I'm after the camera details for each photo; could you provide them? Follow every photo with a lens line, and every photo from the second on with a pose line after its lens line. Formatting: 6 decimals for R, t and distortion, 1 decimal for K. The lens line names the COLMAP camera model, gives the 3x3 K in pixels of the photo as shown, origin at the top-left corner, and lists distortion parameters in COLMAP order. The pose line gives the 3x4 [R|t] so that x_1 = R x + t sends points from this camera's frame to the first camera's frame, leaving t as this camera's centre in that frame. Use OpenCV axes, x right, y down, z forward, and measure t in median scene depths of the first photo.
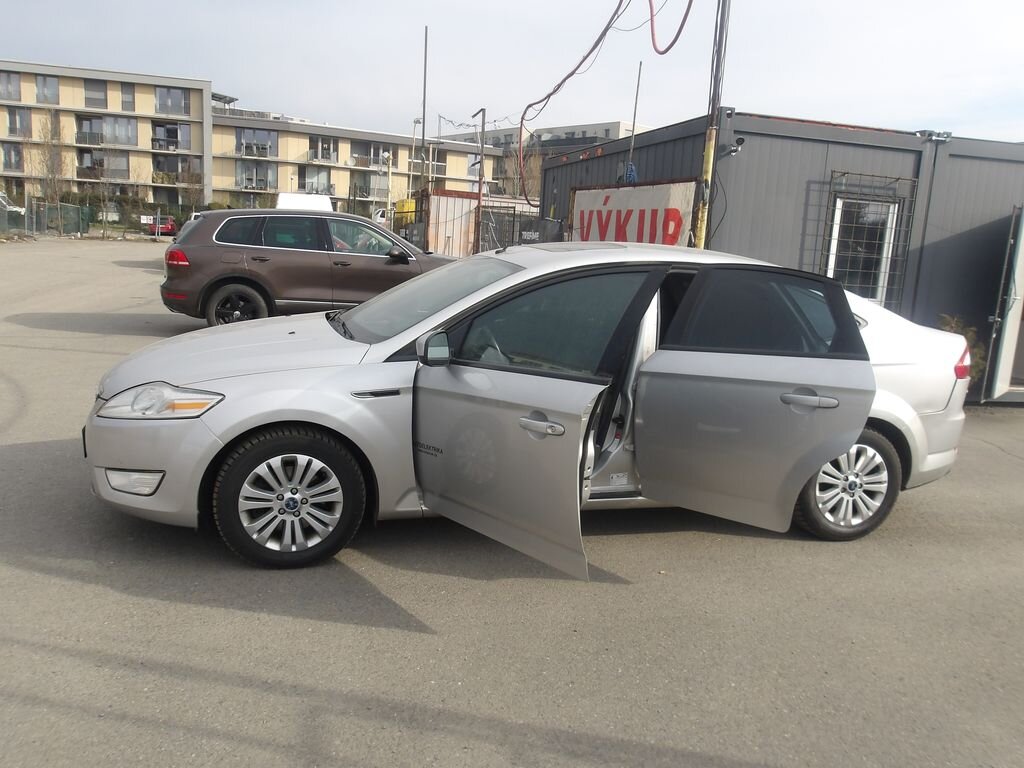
lens RADIAL K [[854.0, 0, 513.7], [0, 854.0, 382.3], [0, 0, 1]] dist [-0.004573, 0.017262]
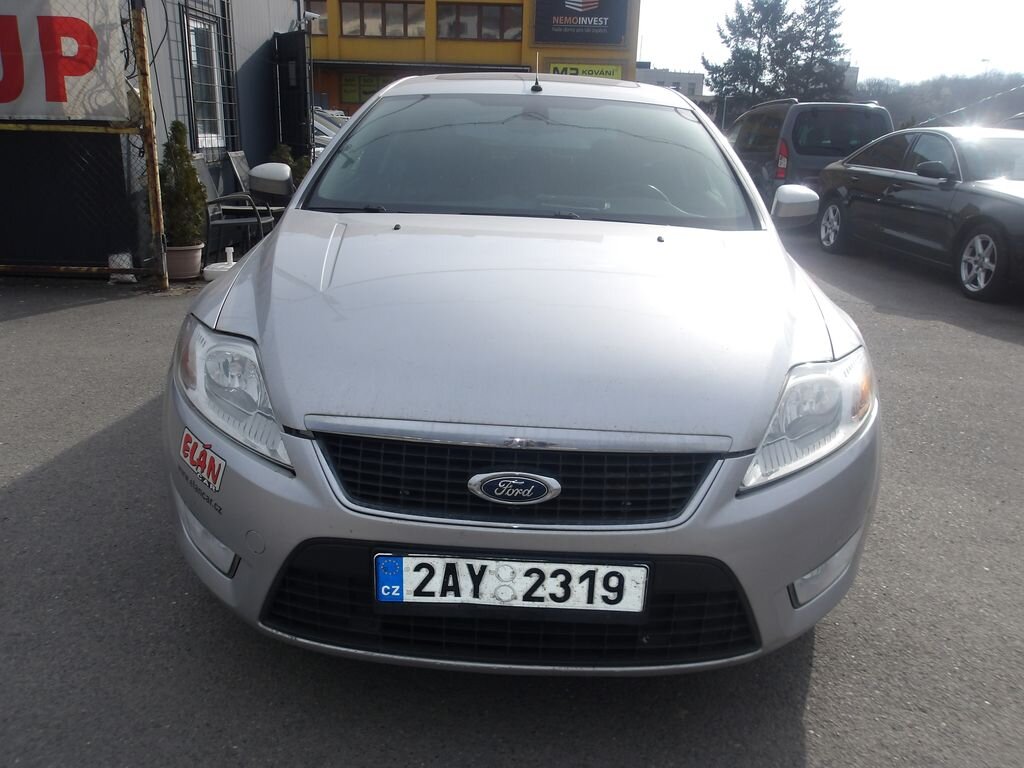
lens RADIAL K [[863.0, 0, 512.0], [0, 863.0, 384.0], [0, 0, 1]] dist [0.008488, 0.011992]
pose [[0.331006, -0.323193, 0.886556, -0.377725], [0.151341, 0.945538, 0.288190, -0.066836], [-0.931414, 0.038780, 0.361891, 0.397848]]
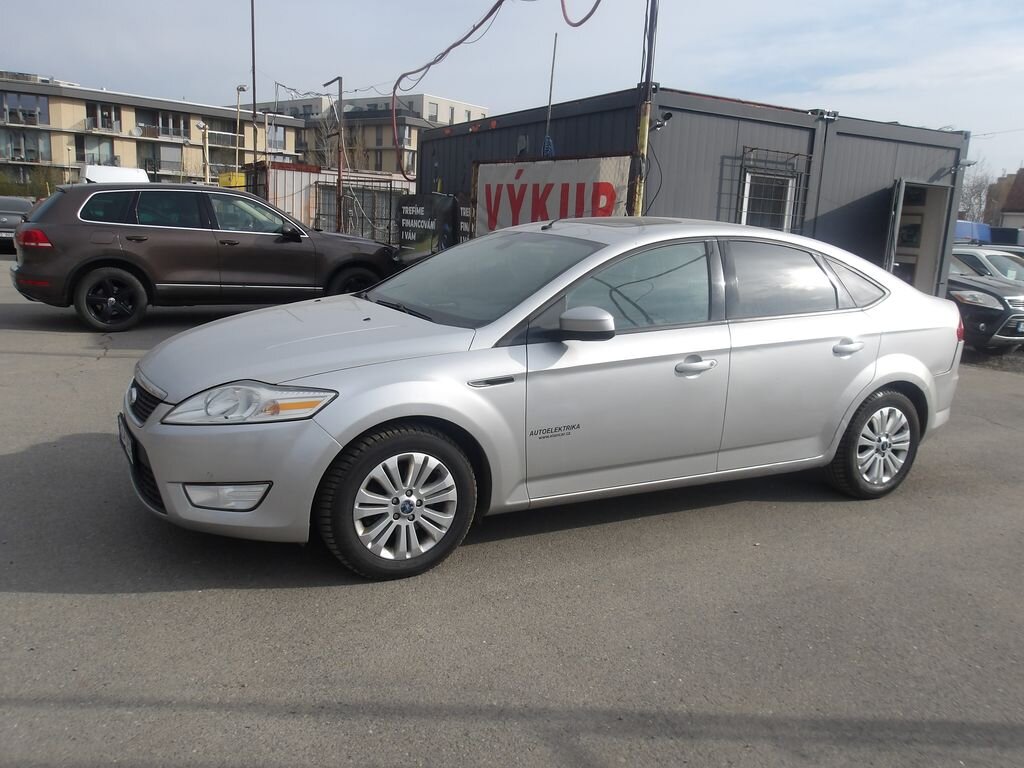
lens RADIAL K [[854.0, 0, 513.7], [0, 854.0, 382.3], [0, 0, 1]] dist [-0.004573, 0.017262]
pose [[0.974176, -0.050321, 0.220111, -0.139624], [0.044007, 0.998469, 0.033502, -0.006675], [-0.221460, -0.022951, 0.974899, 0.036082]]
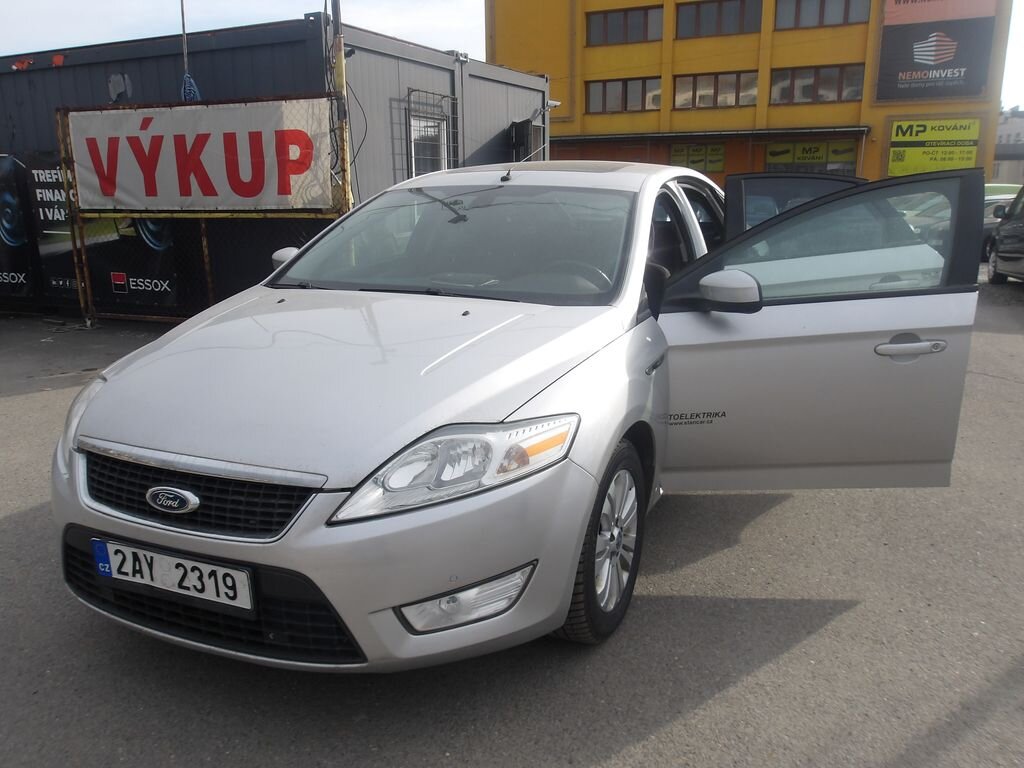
lens RADIAL K [[854.0, 0, 513.7], [0, 854.0, 382.3], [0, 0, 1]] dist [-0.004573, 0.017262]
pose [[0.656055, -0.235347, 0.717080, -0.324776], [0.178116, 0.971579, 0.155916, -0.045925], [-0.733394, 0.025434, 0.679328, 0.234316]]
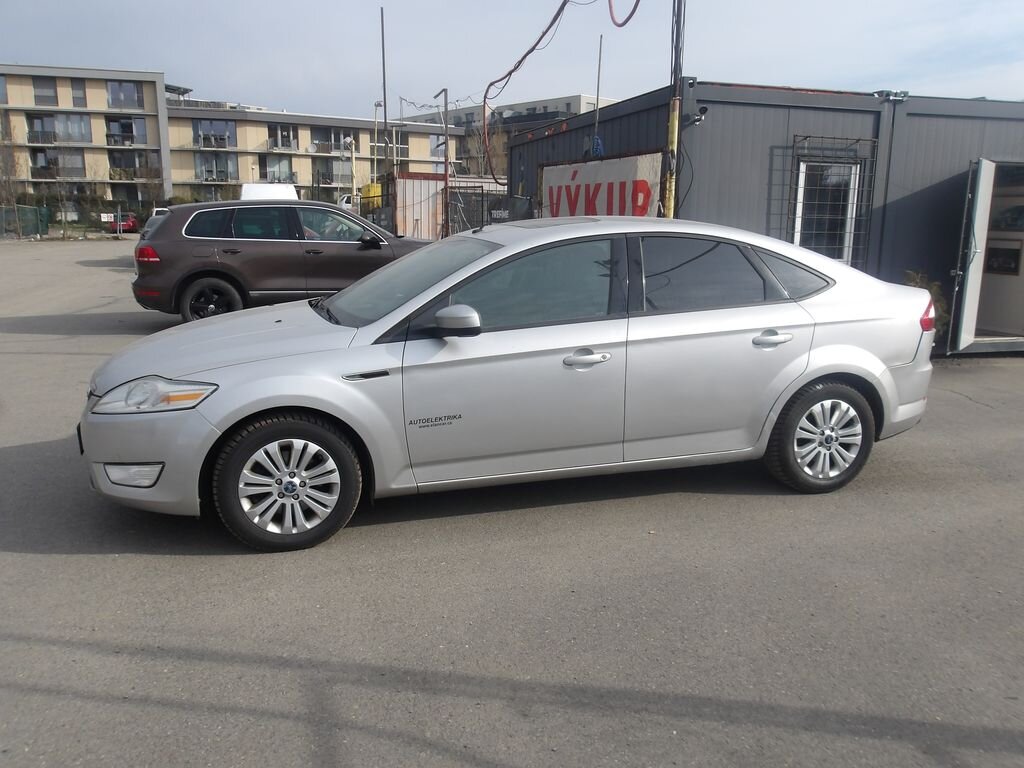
lens RADIAL K [[854.0, 0, 513.7], [0, 854.0, 382.3], [0, 0, 1]] dist [-0.004573, 0.017262]
pose [[0.998028, -0.056047, 0.028255, -0.005658], [0.055349, 0.998156, 0.024922, 0.002236], [-0.029599, -0.023309, 0.999290, -0.012703]]
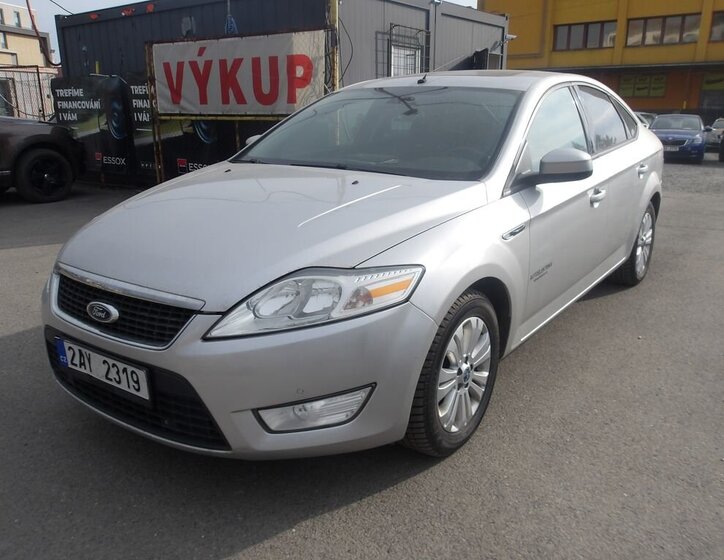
lens RADIAL K [[622.7, 0, 362.0], [0, 622.7, 280.0], [0, 0, 1]] dist [0.011296, 0.002948]
pose [[0.794827, -0.220615, 0.565313, -0.276282], [0.151971, 0.974254, 0.166535, -0.029287], [-0.587499, -0.046455, 0.807890, 0.226648]]
